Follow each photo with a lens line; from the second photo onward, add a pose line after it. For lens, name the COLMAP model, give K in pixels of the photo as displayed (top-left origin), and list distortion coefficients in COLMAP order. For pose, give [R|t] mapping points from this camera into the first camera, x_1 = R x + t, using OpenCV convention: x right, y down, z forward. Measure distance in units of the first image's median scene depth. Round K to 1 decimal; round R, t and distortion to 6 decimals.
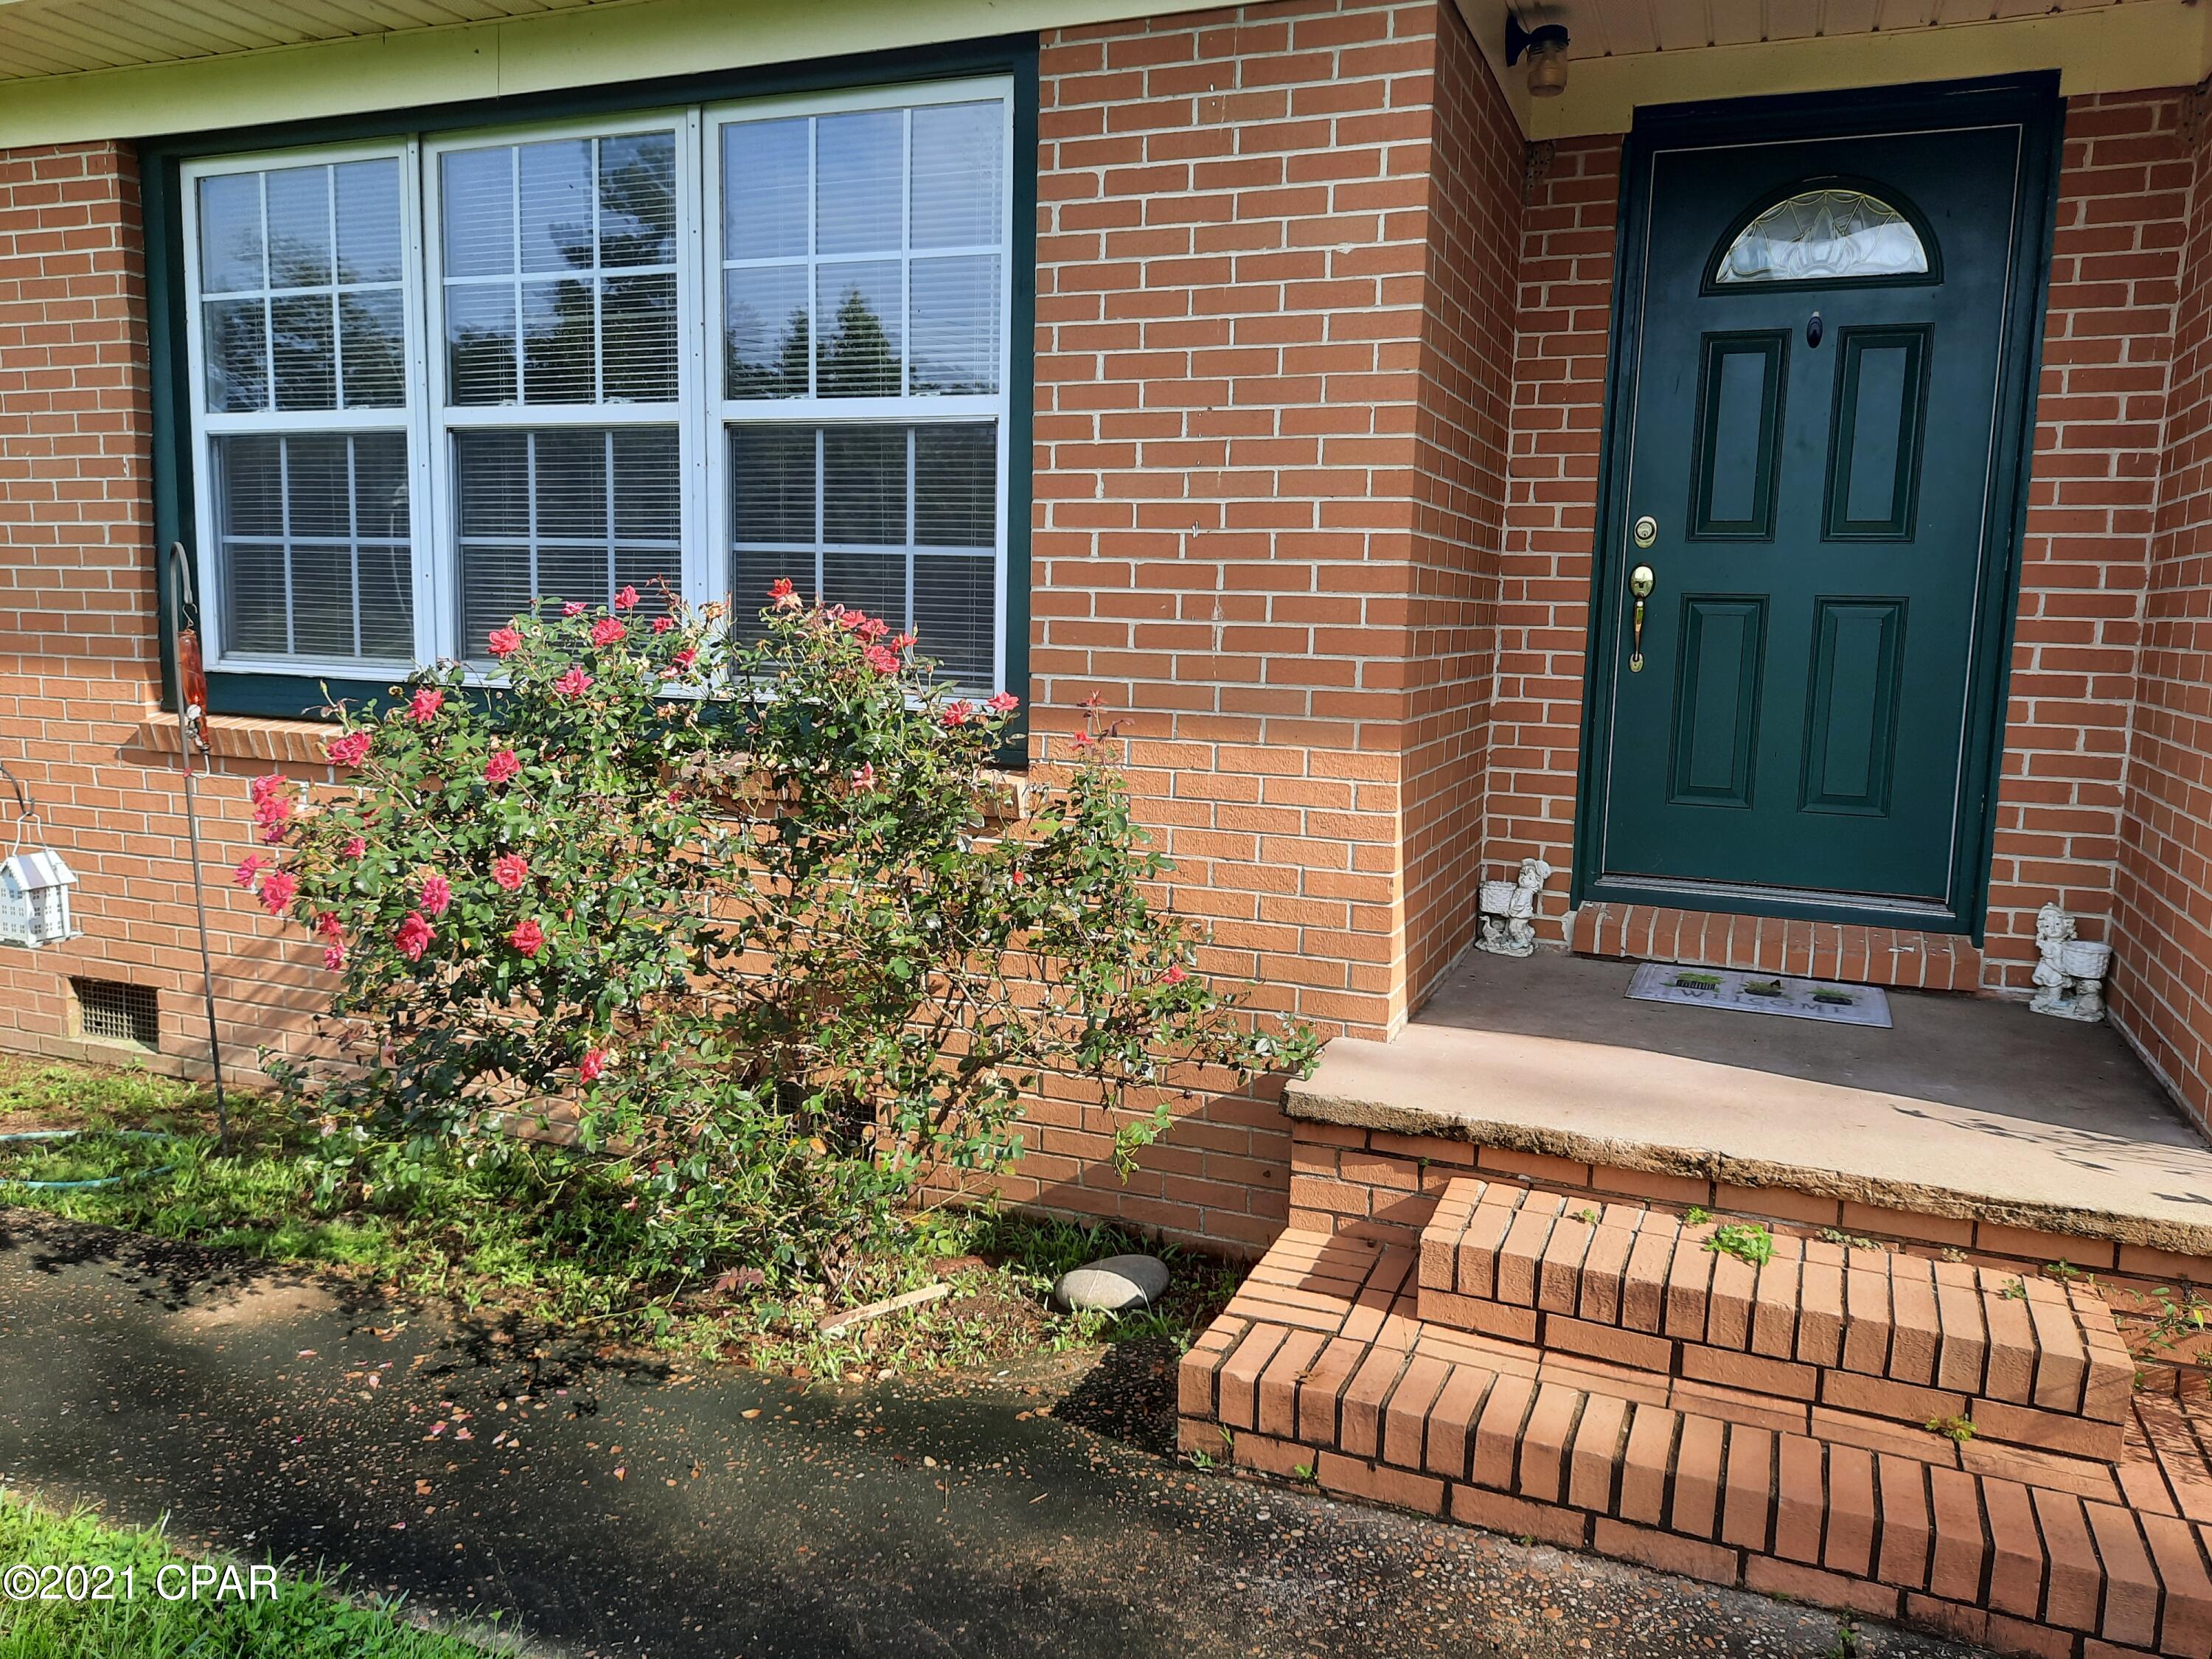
lens RADIAL K [[1617.4, 0, 1099.2], [0, 1617.4, 828.9], [0, 0, 1]] dist [0.010566, -0.000912]
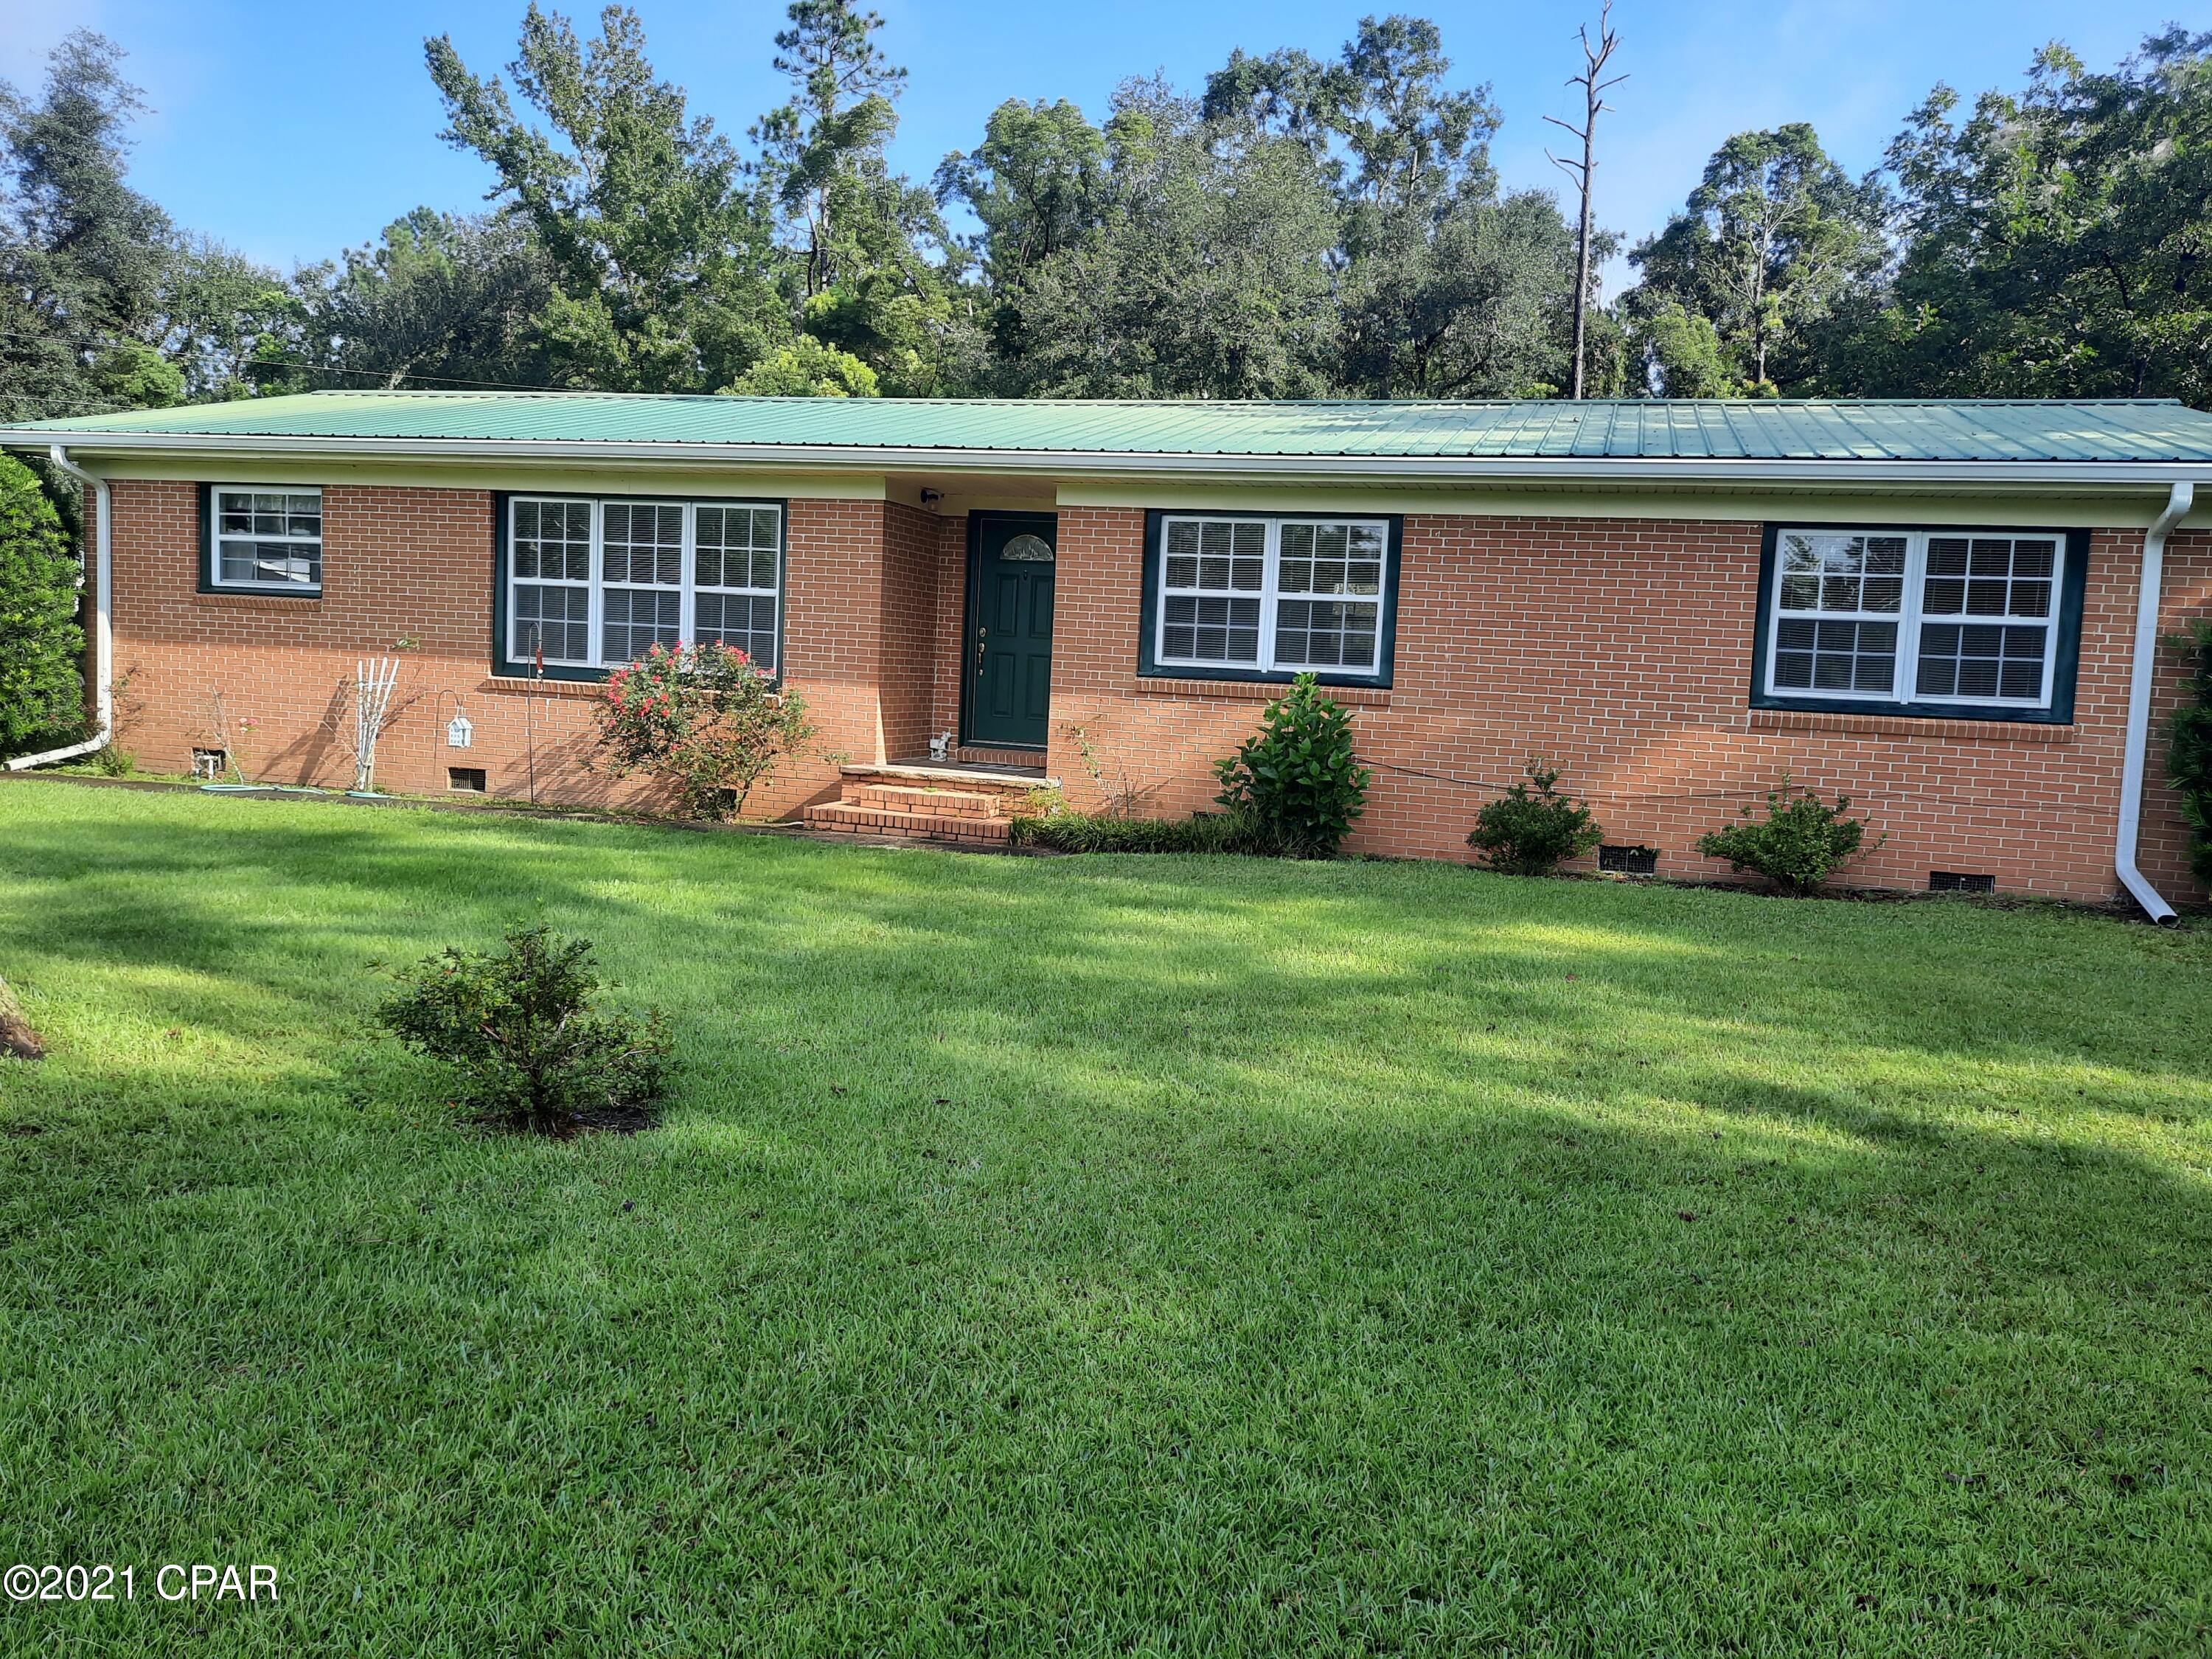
lens RADIAL K [[1617.4, 0, 1115.0], [0, 1617.4, 832.4], [0, 0, 1]] dist [0.010566, -0.000912]
pose [[0.994277, 0.018474, 0.105224, 0.269763], [-0.014810, 0.999260, -0.035491, 0.329205], [-0.105802, 0.033730, 0.993815, -2.238140]]
